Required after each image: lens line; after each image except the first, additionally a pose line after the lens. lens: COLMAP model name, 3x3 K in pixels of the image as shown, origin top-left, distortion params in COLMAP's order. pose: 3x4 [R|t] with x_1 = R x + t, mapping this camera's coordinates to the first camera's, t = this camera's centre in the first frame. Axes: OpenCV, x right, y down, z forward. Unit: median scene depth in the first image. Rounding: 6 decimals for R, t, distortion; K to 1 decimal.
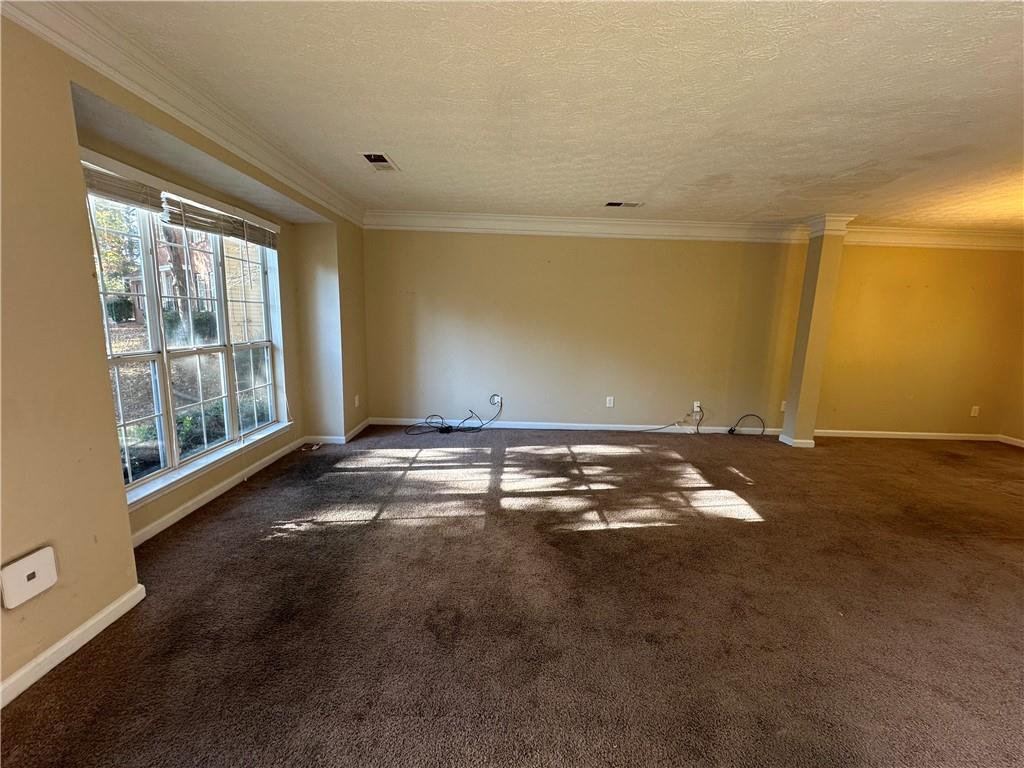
lens RADIAL K [[407.1, 0, 512.0], [0, 407.1, 384.0], [0, 0, 1]] dist [-0.000335, 0.000072]
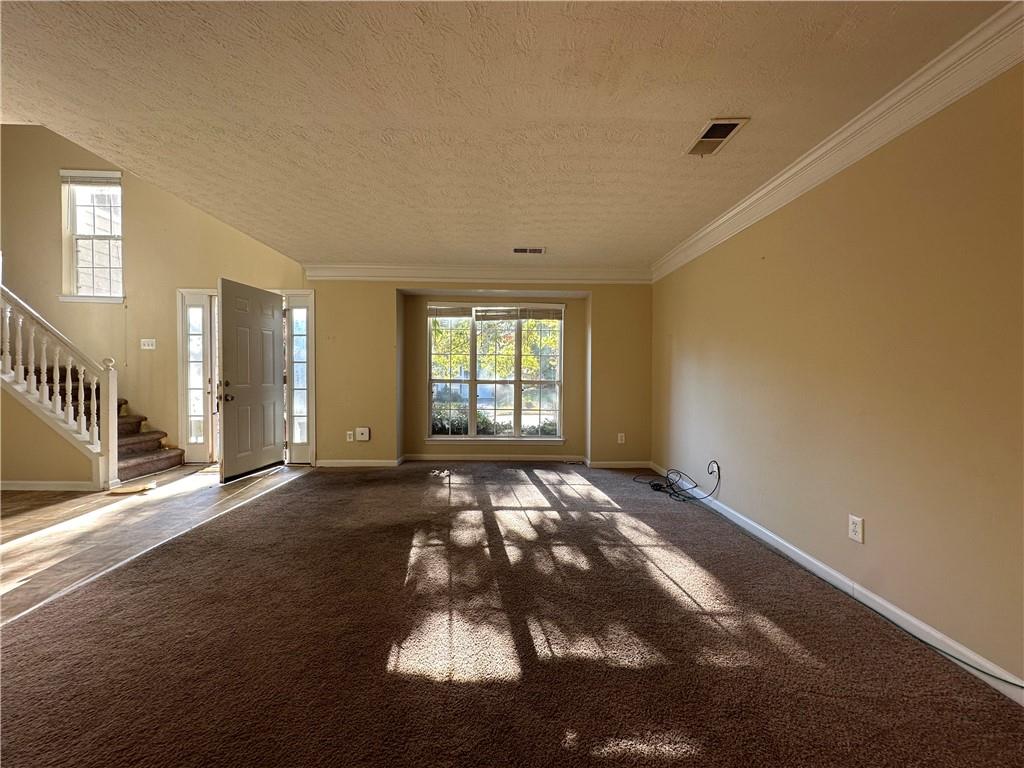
lens RADIAL K [[407.1, 0, 512.0], [0, 407.1, 384.0], [0, 0, 1]] dist [-0.000335, 0.000072]
pose [[0.020503, 0.001238, -0.999789, 0.984668], [-0.164033, 0.986452, -0.002142, -0.070909], [0.986242, 0.164043, 0.020429, 0.904561]]
